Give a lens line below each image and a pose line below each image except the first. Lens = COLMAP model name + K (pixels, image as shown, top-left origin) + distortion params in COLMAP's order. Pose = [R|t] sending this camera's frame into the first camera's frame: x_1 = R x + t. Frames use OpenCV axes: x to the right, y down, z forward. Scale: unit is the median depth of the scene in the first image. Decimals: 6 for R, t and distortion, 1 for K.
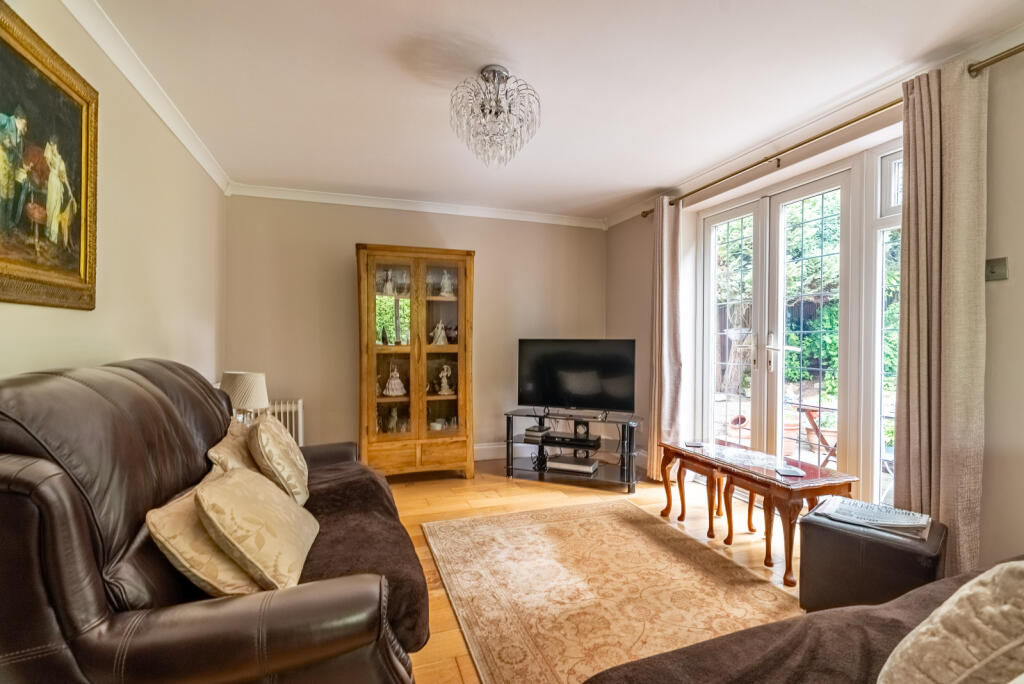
lens RADIAL K [[473.1, 0, 512.0], [0, 473.1, 342.0], [0, 0, 1]] dist [-0.000218, 0.000508]
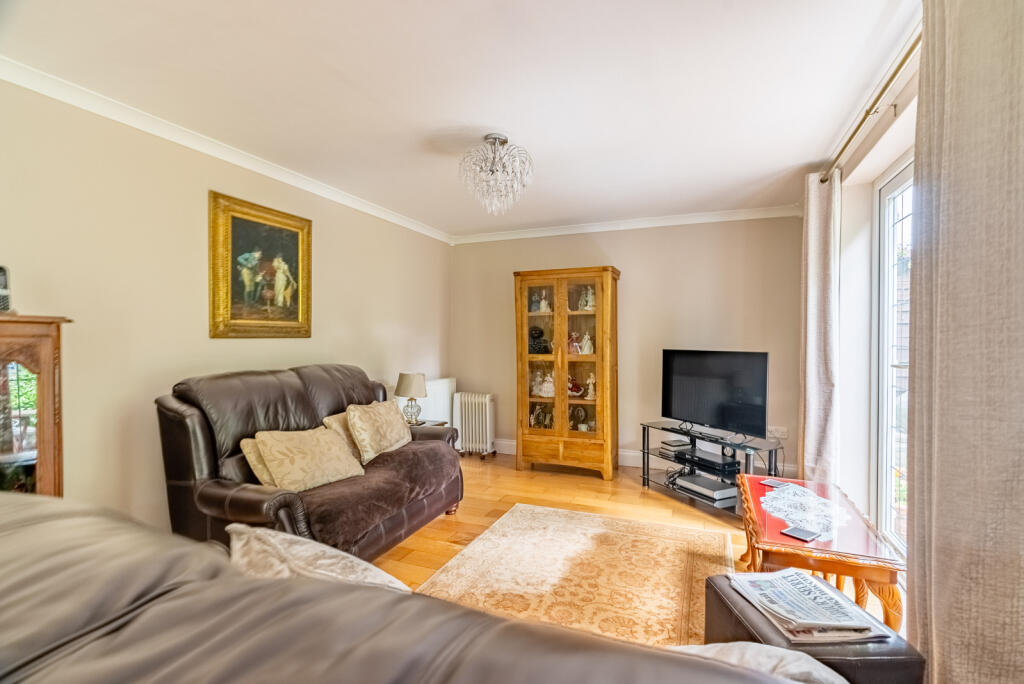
lens RADIAL K [[473.1, 0, 512.0], [0, 473.1, 342.0], [0, 0, 1]] dist [-0.000218, 0.000508]
pose [[0.747344, 0.001098, -0.664436, 0.565097], [0.001439, 0.999994, 0.003271, -0.032575], [0.664435, -0.003401, 0.747338, 0.077207]]
